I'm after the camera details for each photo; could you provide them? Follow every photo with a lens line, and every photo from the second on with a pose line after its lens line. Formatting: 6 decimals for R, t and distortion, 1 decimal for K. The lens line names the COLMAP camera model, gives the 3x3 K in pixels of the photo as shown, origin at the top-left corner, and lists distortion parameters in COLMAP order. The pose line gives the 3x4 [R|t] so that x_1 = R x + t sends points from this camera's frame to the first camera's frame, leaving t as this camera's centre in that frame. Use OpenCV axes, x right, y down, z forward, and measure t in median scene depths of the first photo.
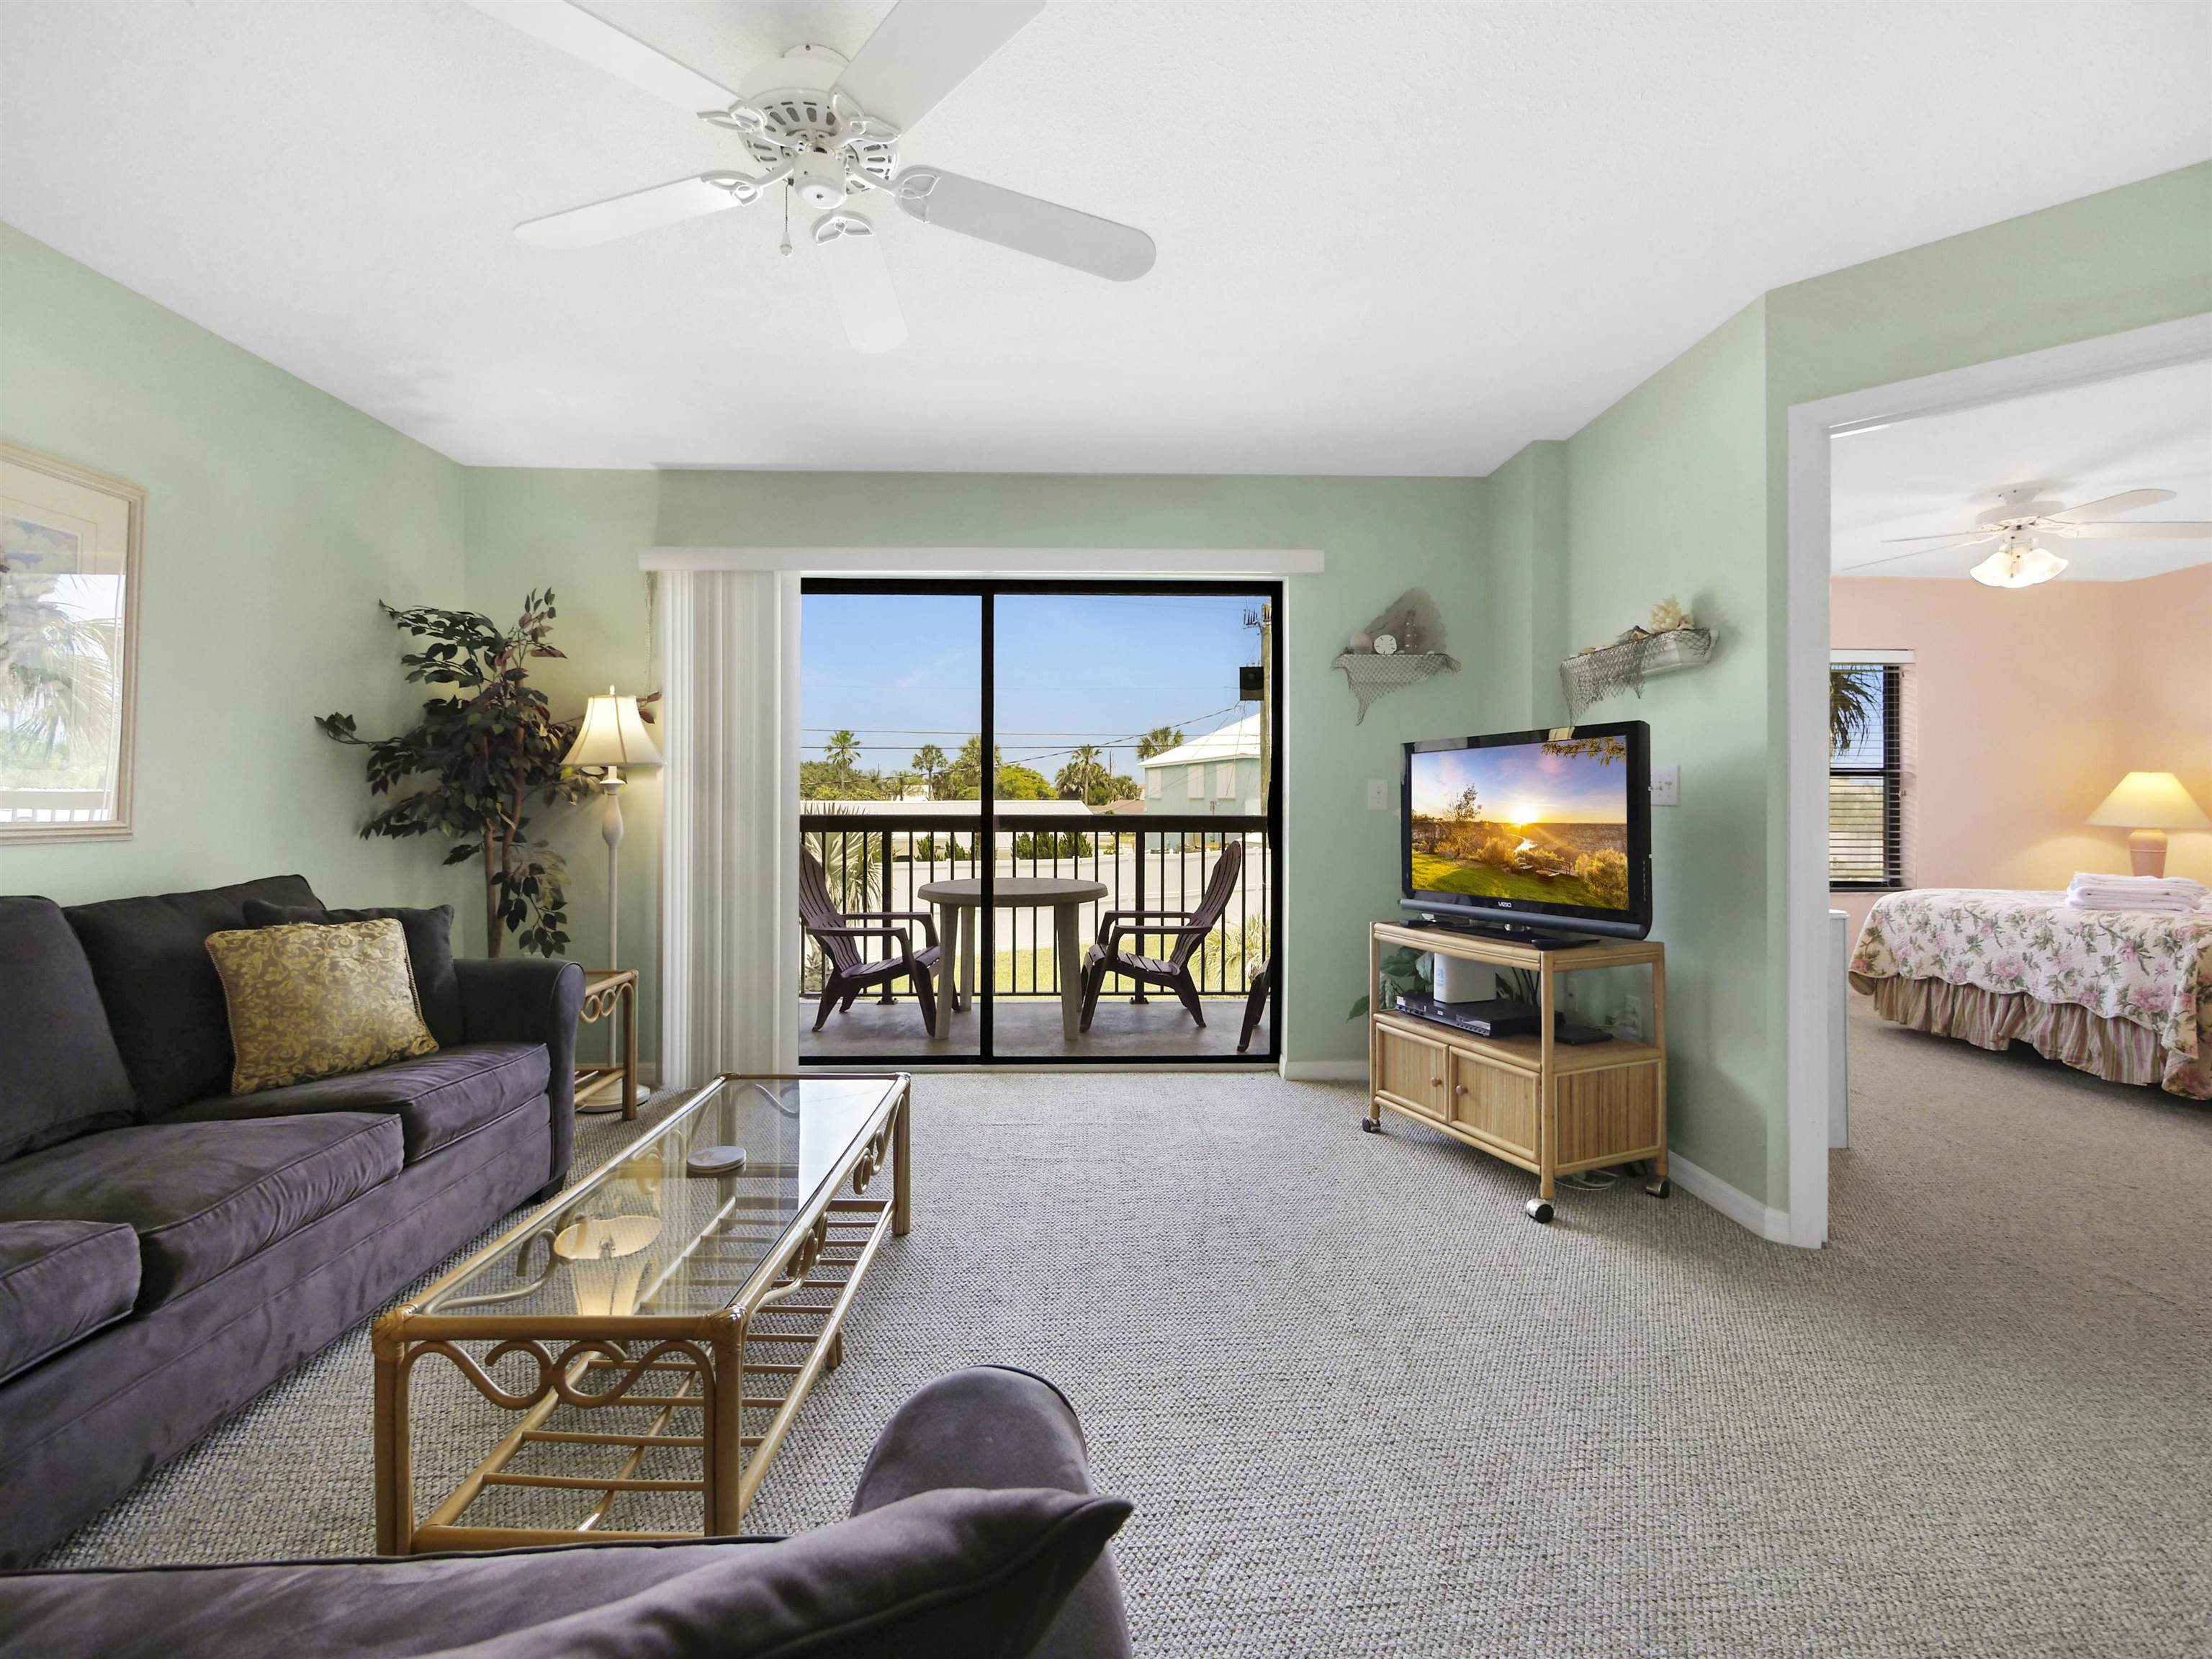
lens RADIAL K [[959.6, 0, 1123.9], [0, 959.6, 785.7], [0, 0, 1]] dist [-0.003079, 0.000935]
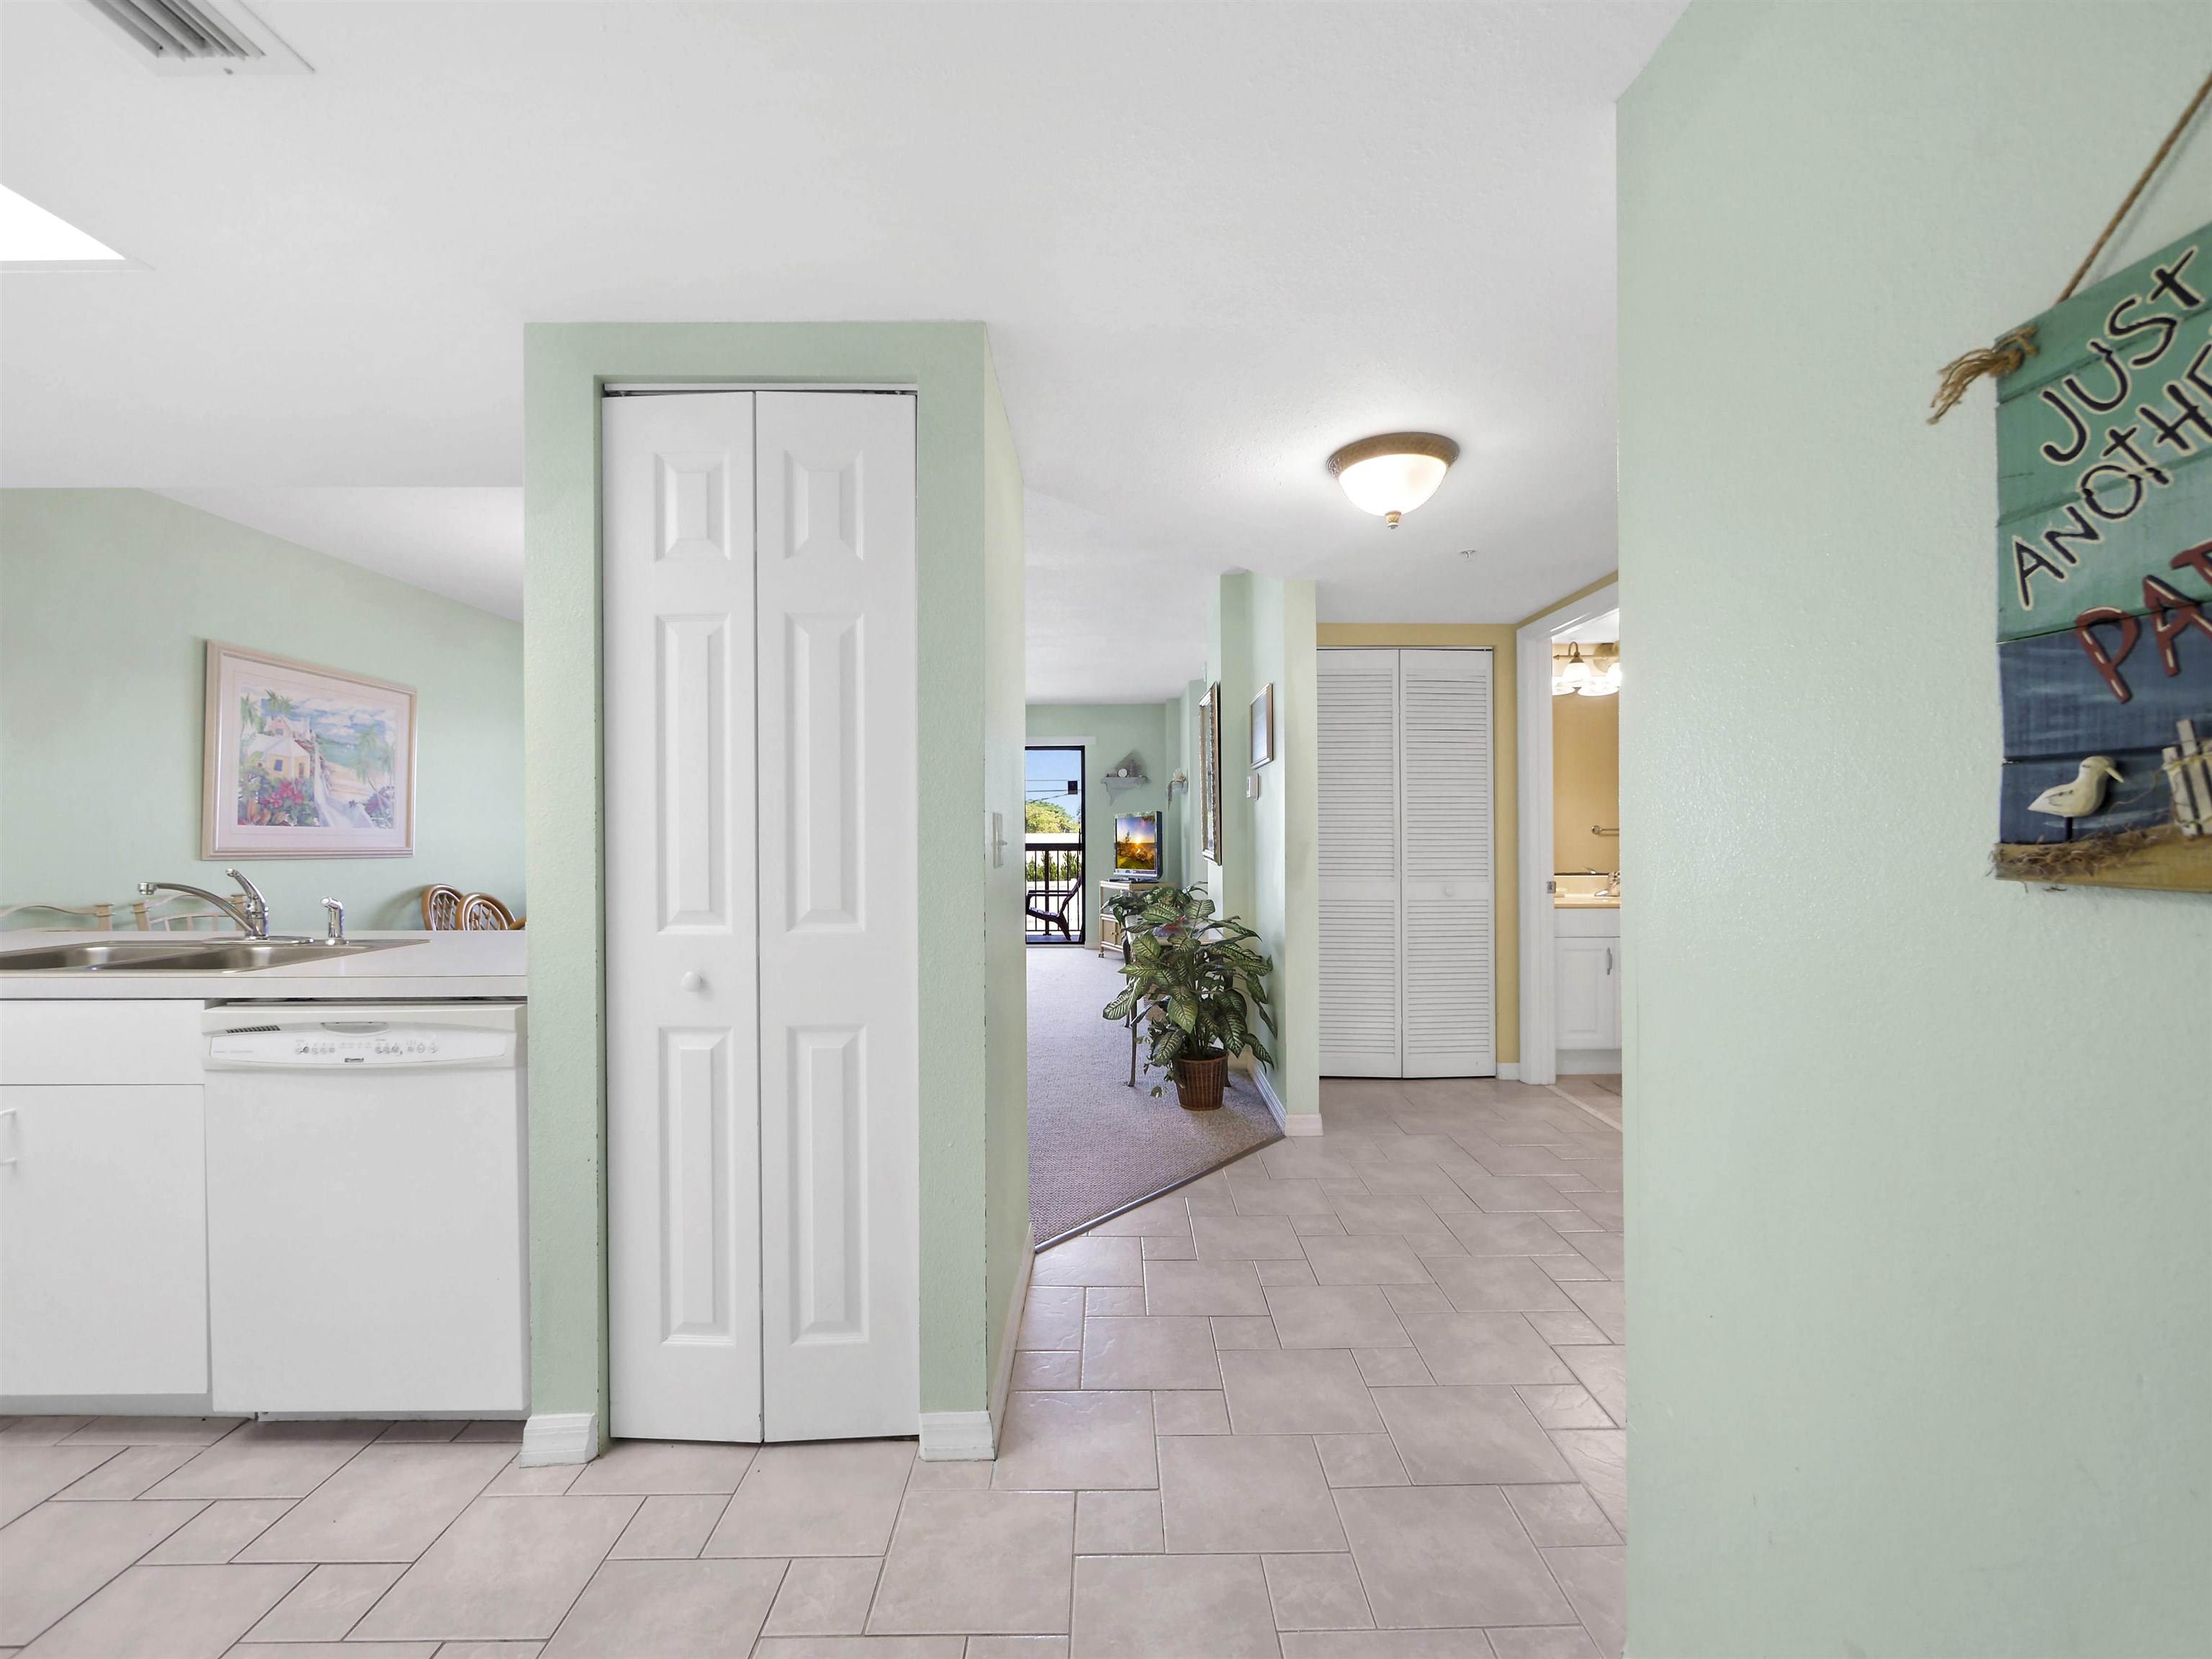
lens RADIAL K [[959.6, 0, 1103.0], [0, 959.6, 825.7], [0, 0, 1]] dist [-0.003079, 0.000935]
pose [[0.998243, -0.015345, -0.057226, 0.434806], [0.015915, 0.999828, 0.009506, -0.040559], [0.057071, -0.010400, 0.998316, -1.771197]]
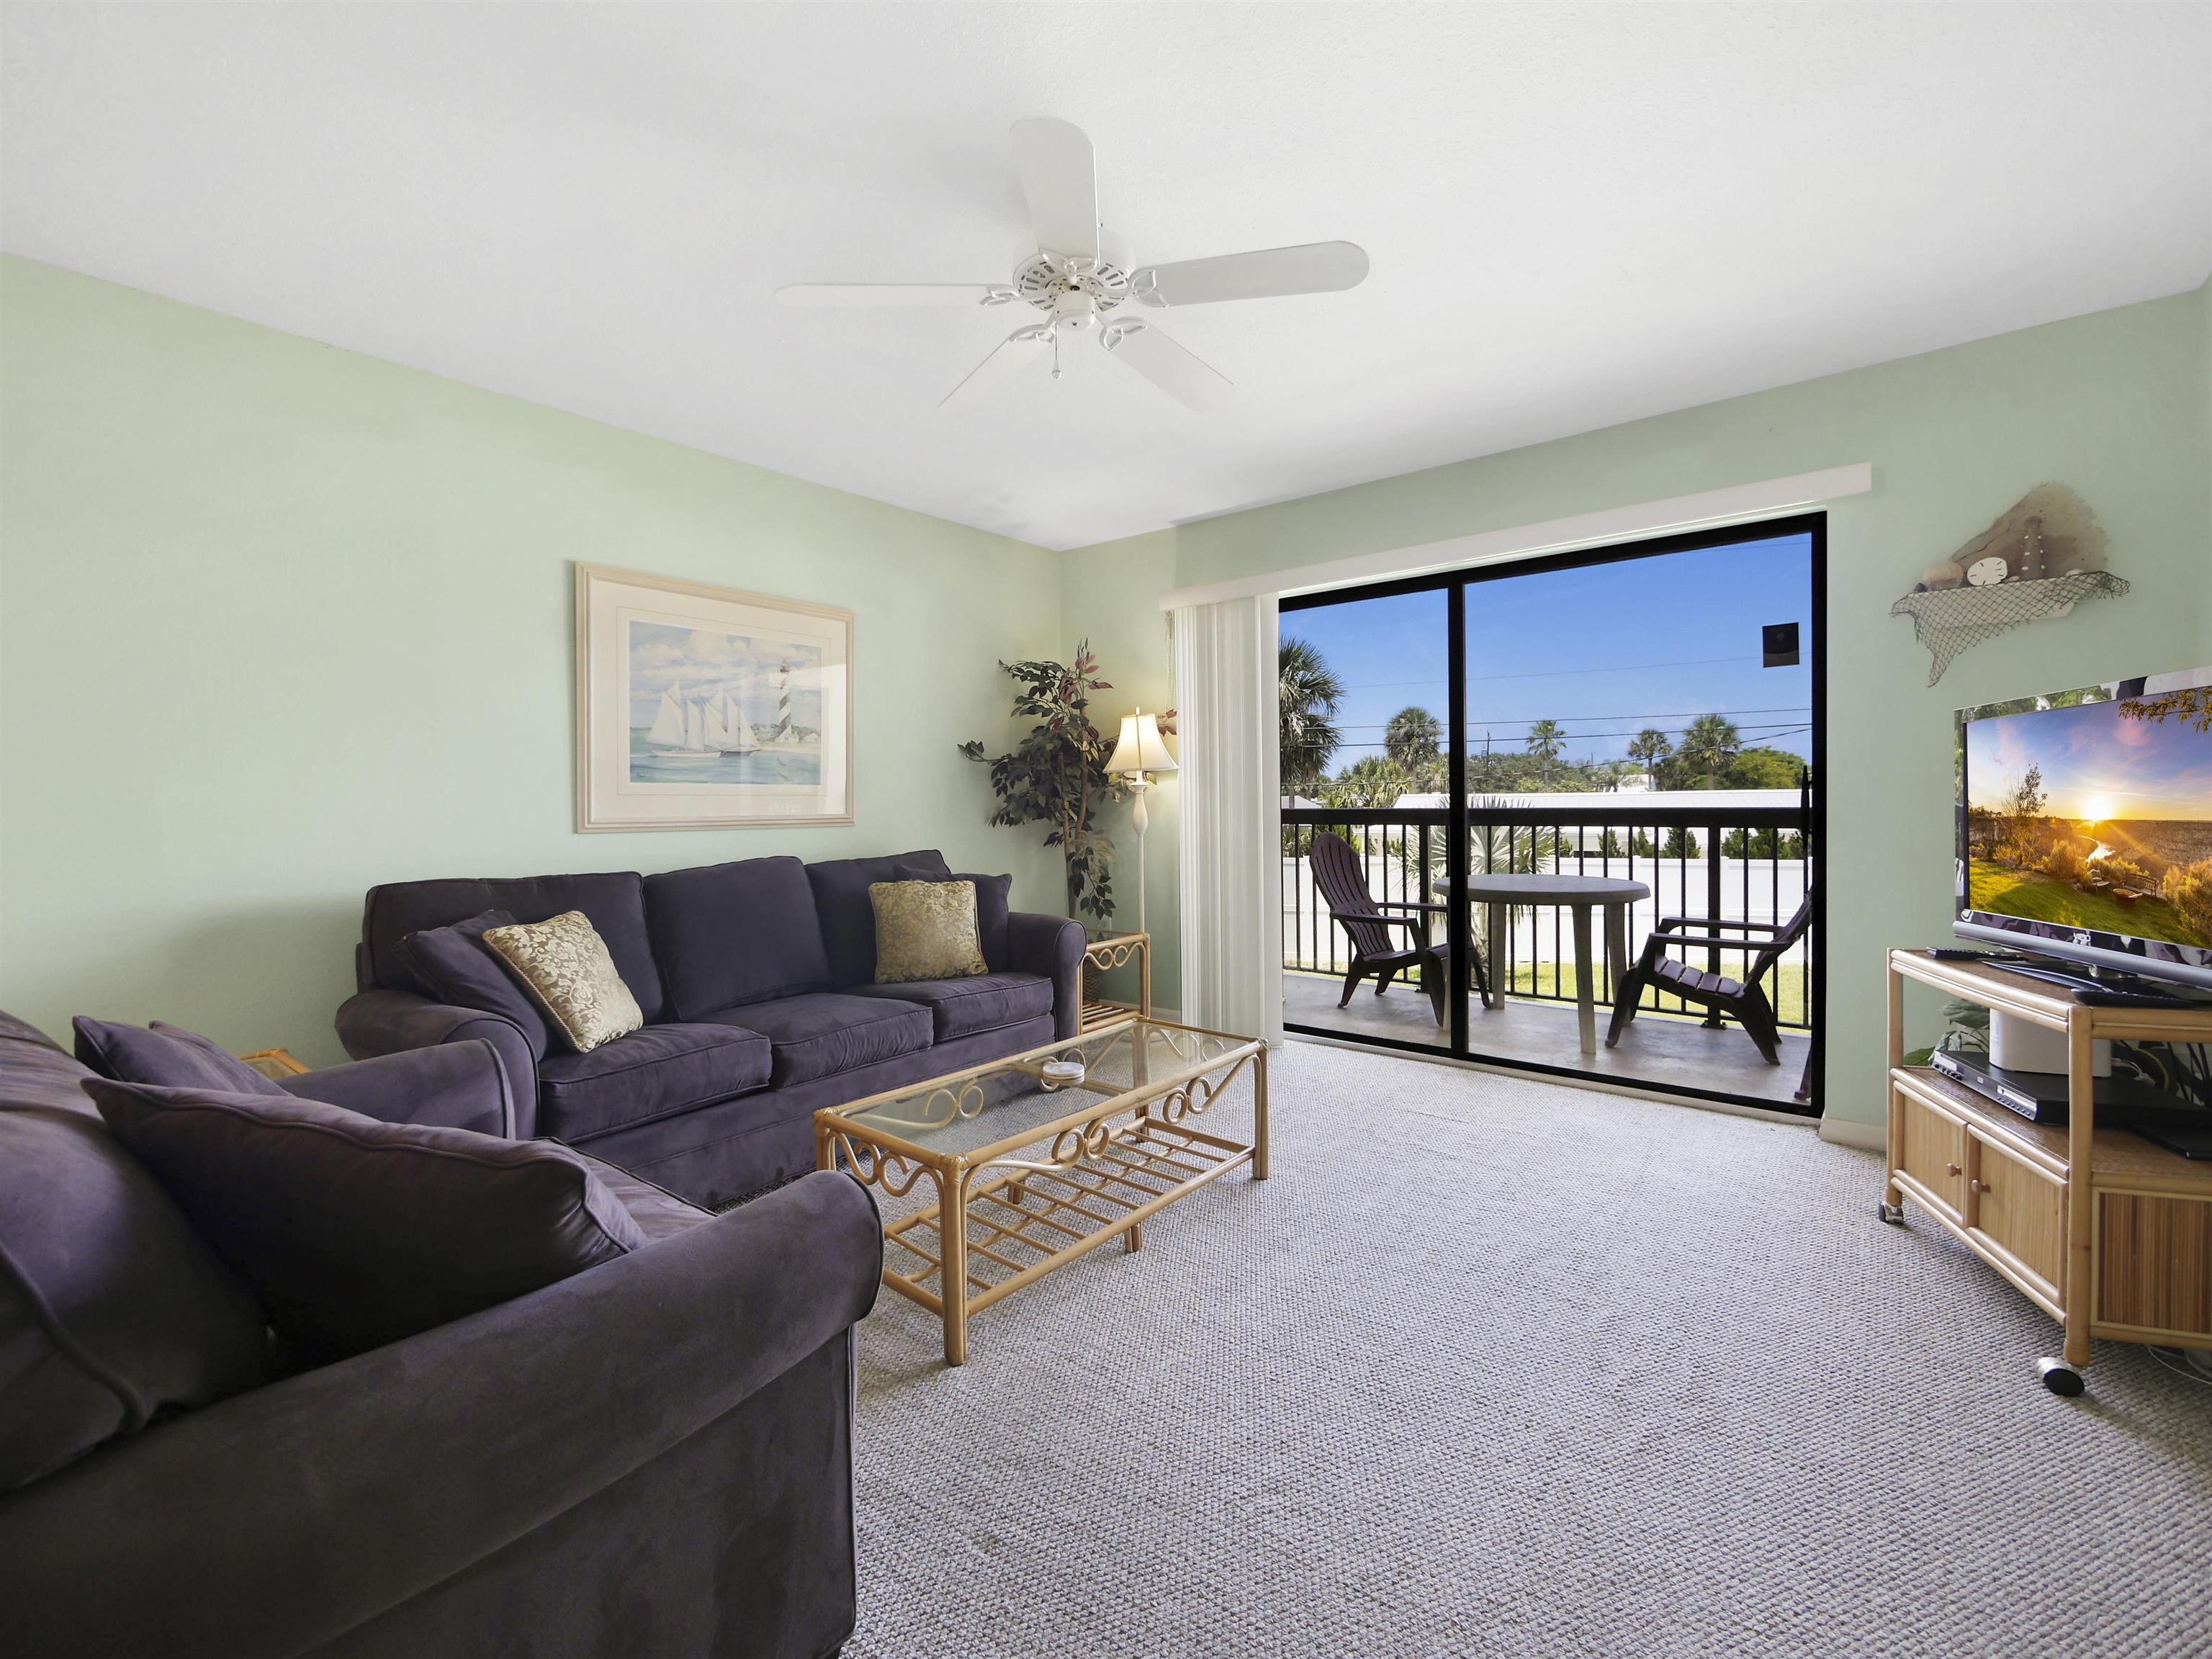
lens RADIAL K [[959.6, 0, 1139.6], [0, 959.6, 794.9], [0, 0, 1]] dist [-0.003079, 0.000935]
pose [[0.761337, -0.011736, -0.648250, 0.306328], [0.022735, 0.999705, 0.008603, 0.000239], [0.647957, -0.021288, 0.761379, 0.039493]]
